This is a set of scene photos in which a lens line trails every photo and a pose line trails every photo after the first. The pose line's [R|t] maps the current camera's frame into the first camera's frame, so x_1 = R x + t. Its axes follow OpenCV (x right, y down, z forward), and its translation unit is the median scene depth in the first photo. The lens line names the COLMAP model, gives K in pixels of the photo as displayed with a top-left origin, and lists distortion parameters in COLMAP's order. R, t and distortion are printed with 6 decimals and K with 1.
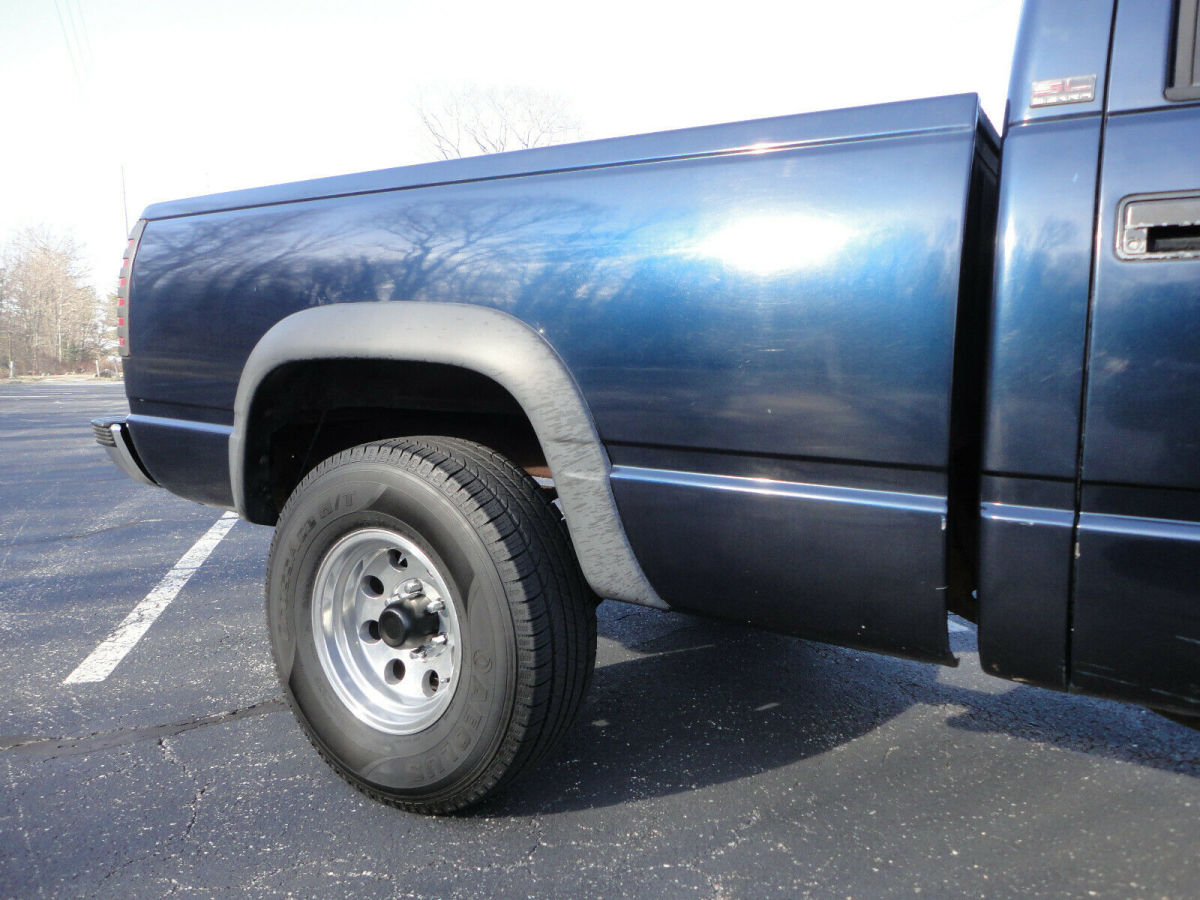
lens RADIAL K [[862.2, 0, 600.7], [0, 862.2, 437.9], [0, 0, 1]] dist [0.006334, -0.011069]
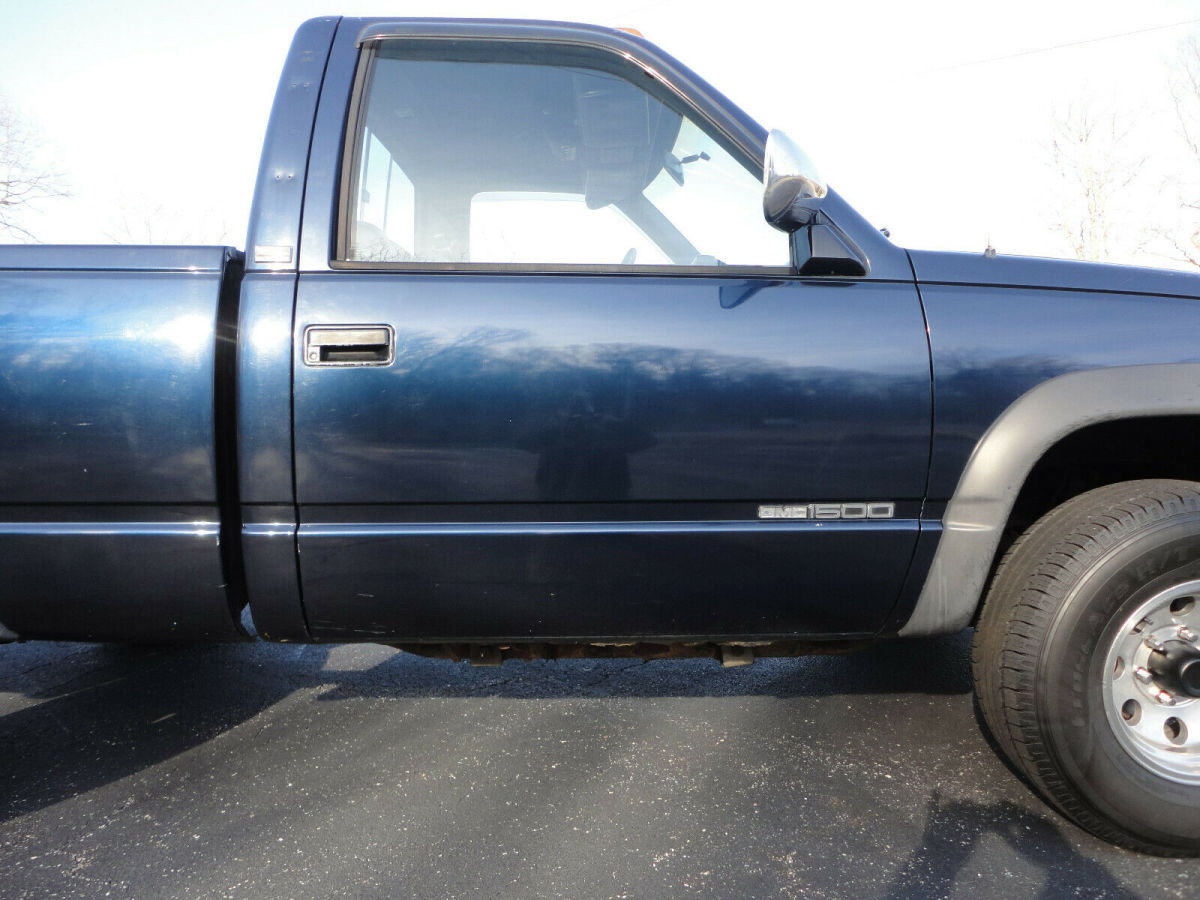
lens RADIAL K [[893.5, 0, 603.2], [0, 893.5, 437.4], [0, 0, 1]] dist [0.013733, 0.000583]
pose [[0.860134, -0.052792, 0.507328, 0.130208], [0.069281, 0.997504, -0.013662, -0.006217], [-0.505341, 0.046899, 0.861645, -0.416927]]
